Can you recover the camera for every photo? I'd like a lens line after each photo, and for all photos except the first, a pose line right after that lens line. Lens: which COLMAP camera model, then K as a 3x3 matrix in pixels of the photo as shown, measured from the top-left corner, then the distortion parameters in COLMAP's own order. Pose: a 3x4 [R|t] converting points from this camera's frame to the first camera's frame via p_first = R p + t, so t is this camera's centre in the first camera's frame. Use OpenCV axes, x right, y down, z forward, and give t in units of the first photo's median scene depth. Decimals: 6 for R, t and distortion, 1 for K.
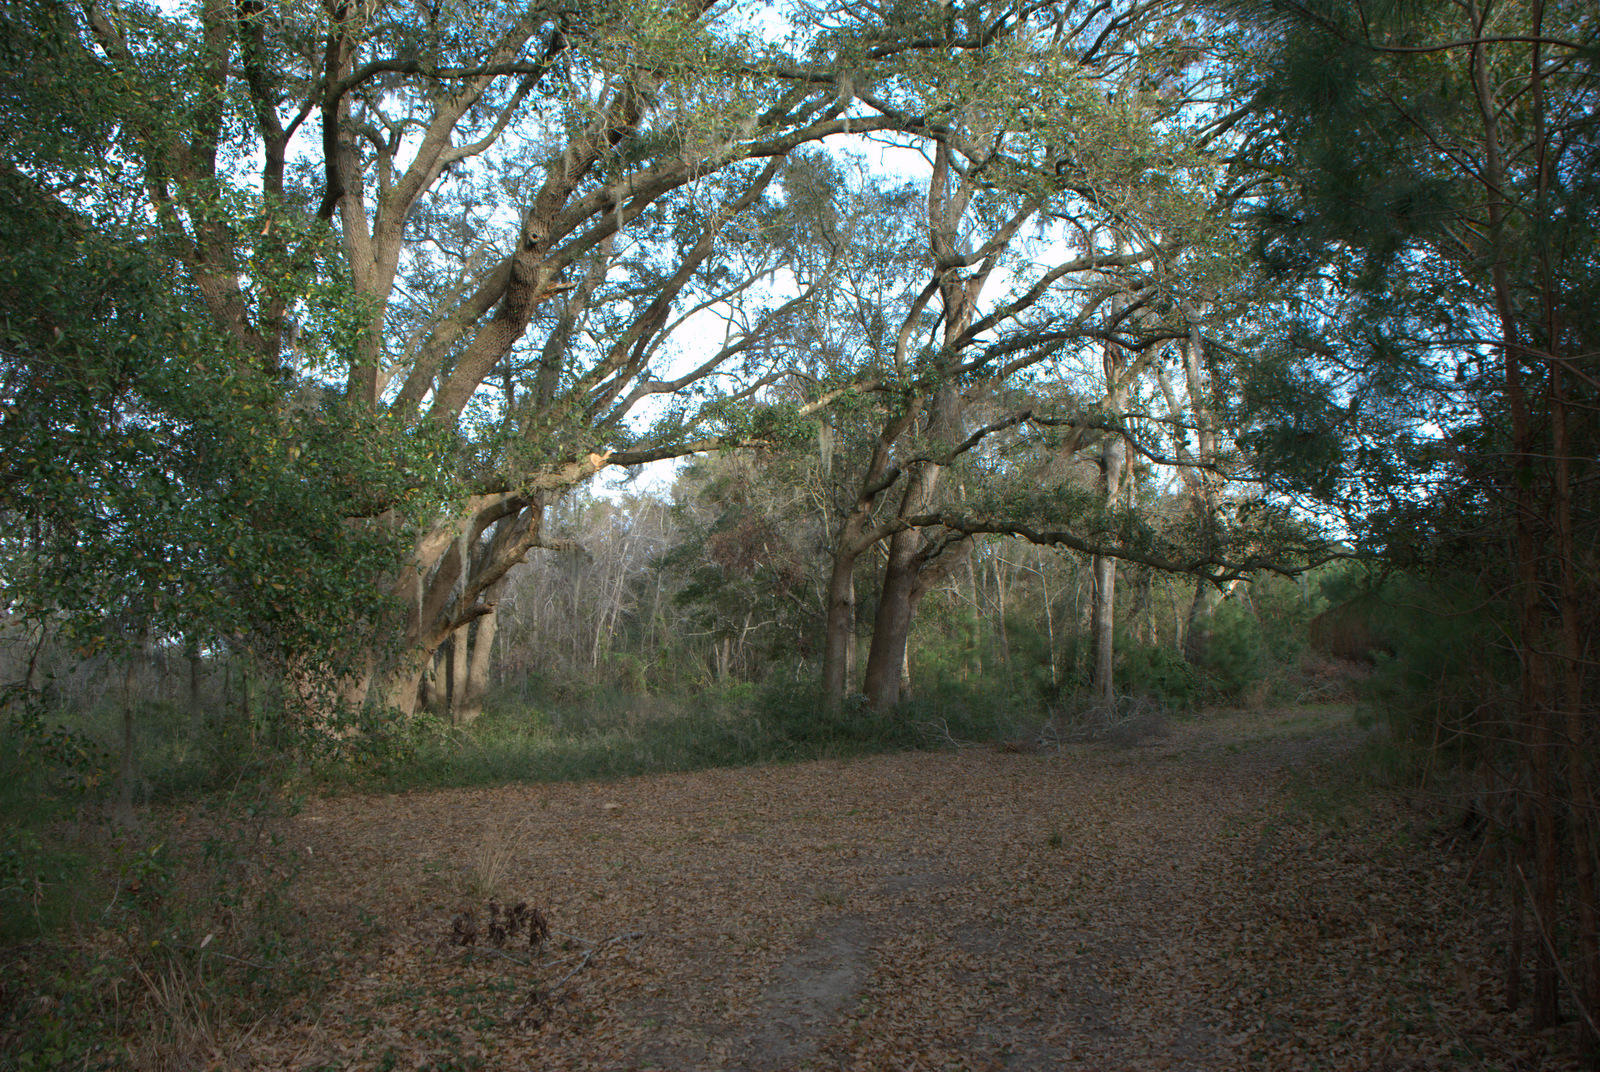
lens RADIAL K [[1245.0, 0, 794.7], [0, 1245.0, 567.7], [0, 0, 1]] dist [-0.160433, 0.124024]
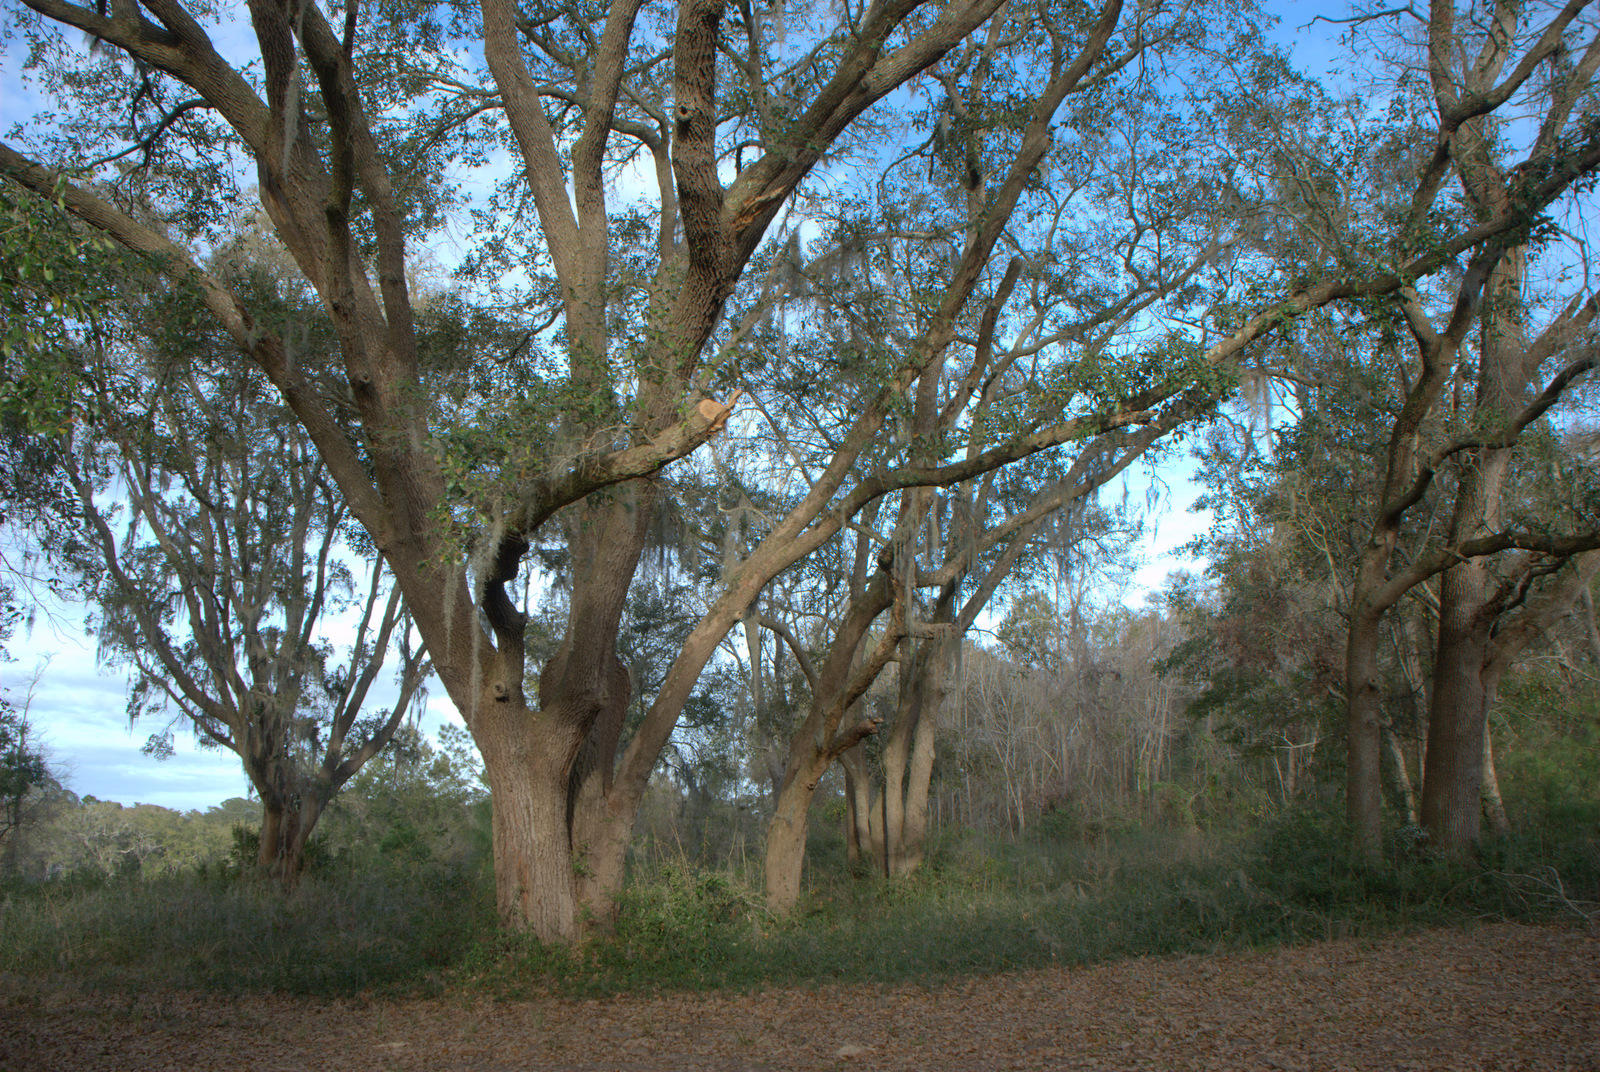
lens RADIAL K [[1245.0, 0, 794.7], [0, 1245.0, 567.7], [0, 0, 1]] dist [-0.160433, 0.124024]
pose [[0.890468, -0.105665, -0.442608, 0.053218], [0.056863, 0.990881, -0.122155, 0.024270], [0.451479, 0.083607, 0.888356, 0.269580]]
